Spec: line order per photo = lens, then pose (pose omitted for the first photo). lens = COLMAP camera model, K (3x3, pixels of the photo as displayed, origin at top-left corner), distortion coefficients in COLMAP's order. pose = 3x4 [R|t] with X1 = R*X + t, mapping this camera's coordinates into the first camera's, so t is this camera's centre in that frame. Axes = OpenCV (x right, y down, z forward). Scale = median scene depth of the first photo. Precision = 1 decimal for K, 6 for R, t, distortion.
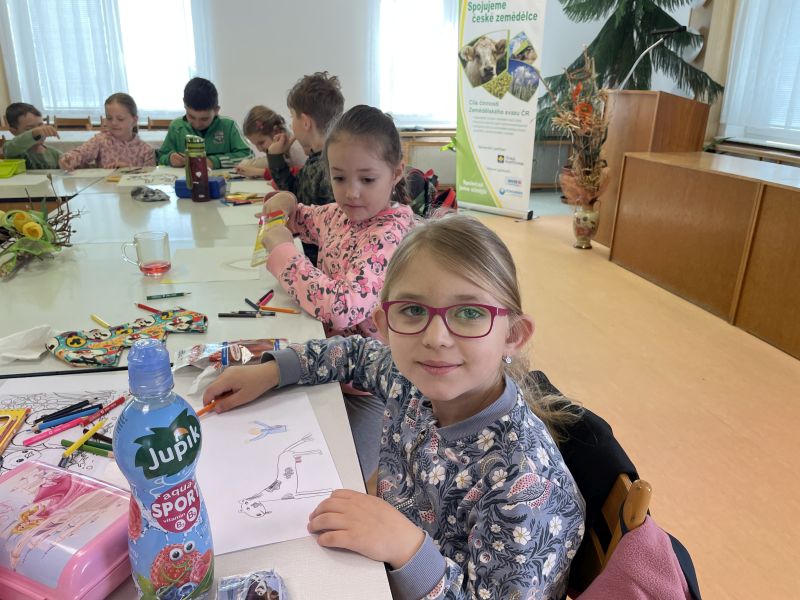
lens RADIAL K [[593.0, 0, 402.1], [0, 593.0, 300.2], [0, 0, 1]] dist [0.052568, -0.093746]
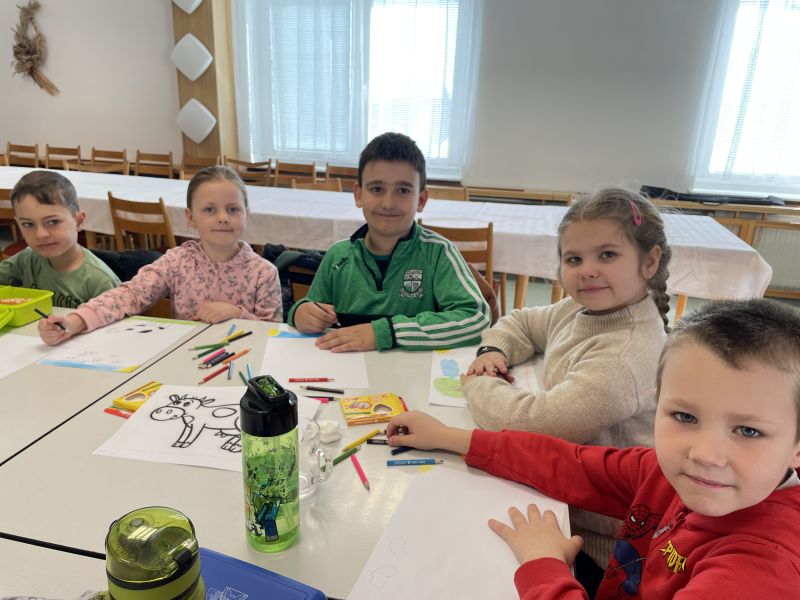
lens RADIAL K [[593.0, 0, 402.1], [0, 593.0, 300.2], [0, 0, 1]] dist [0.052568, -0.093746]
pose [[0.905600, 0.137883, -0.401094, -0.065342], [-0.154488, 0.987952, -0.009181, -0.132152], [0.394995, 0.070279, 0.915991, 0.318660]]
